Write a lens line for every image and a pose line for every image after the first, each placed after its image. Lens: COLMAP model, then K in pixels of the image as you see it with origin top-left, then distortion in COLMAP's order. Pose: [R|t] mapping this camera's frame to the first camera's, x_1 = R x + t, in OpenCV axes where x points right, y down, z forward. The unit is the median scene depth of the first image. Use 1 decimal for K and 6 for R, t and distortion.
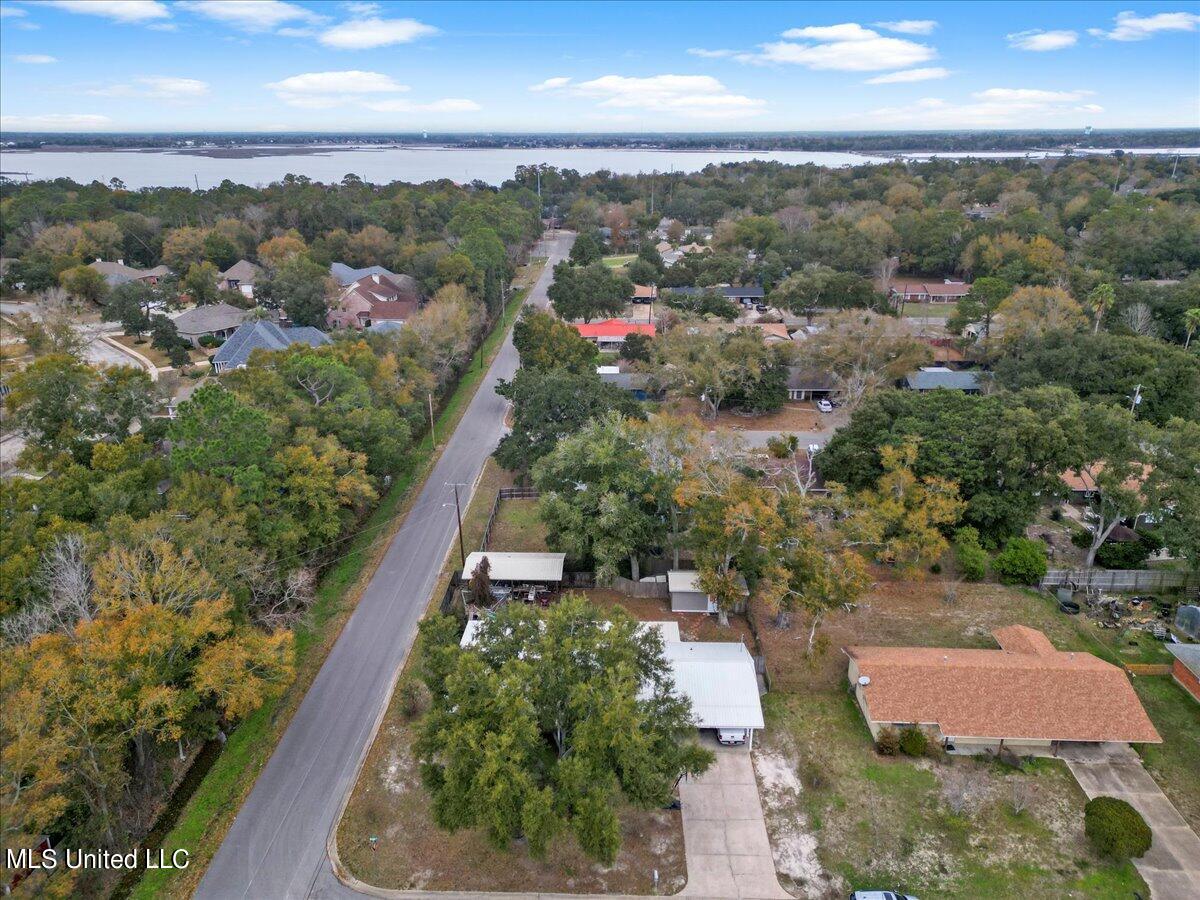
lens RADIAL K [[835.3, 0, 600.0], [0, 835.3, 450.0], [0, 0, 1]] dist [0.081729, -0.073339]
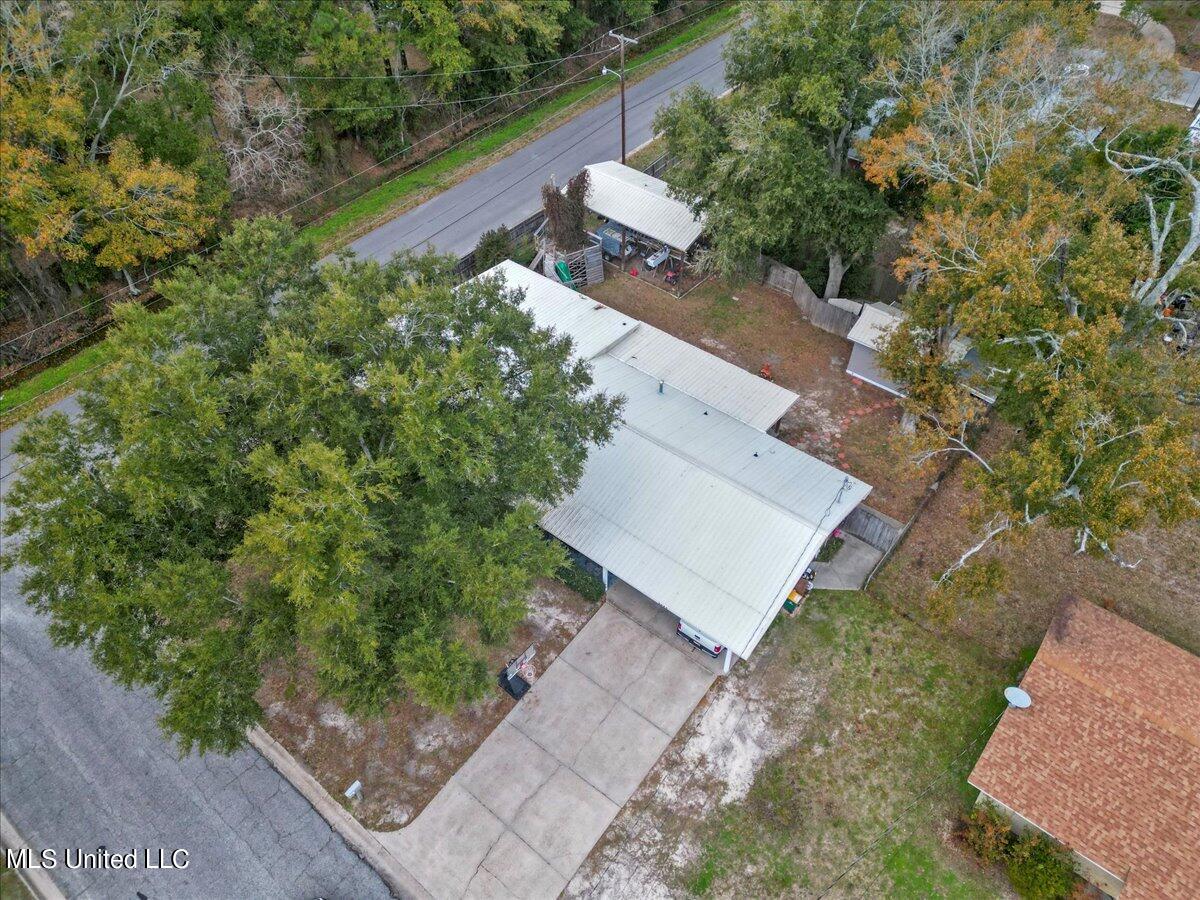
lens RADIAL K [[835.3, 0, 600.0], [0, 835.3, 450.0], [0, 0, 1]] dist [0.081729, -0.073339]
pose [[0.798337, 0.440146, -0.411011, 0.264772], [-0.218156, 0.847520, 0.483857, 0.000599], [0.561307, -0.296616, 0.772627, 0.579507]]
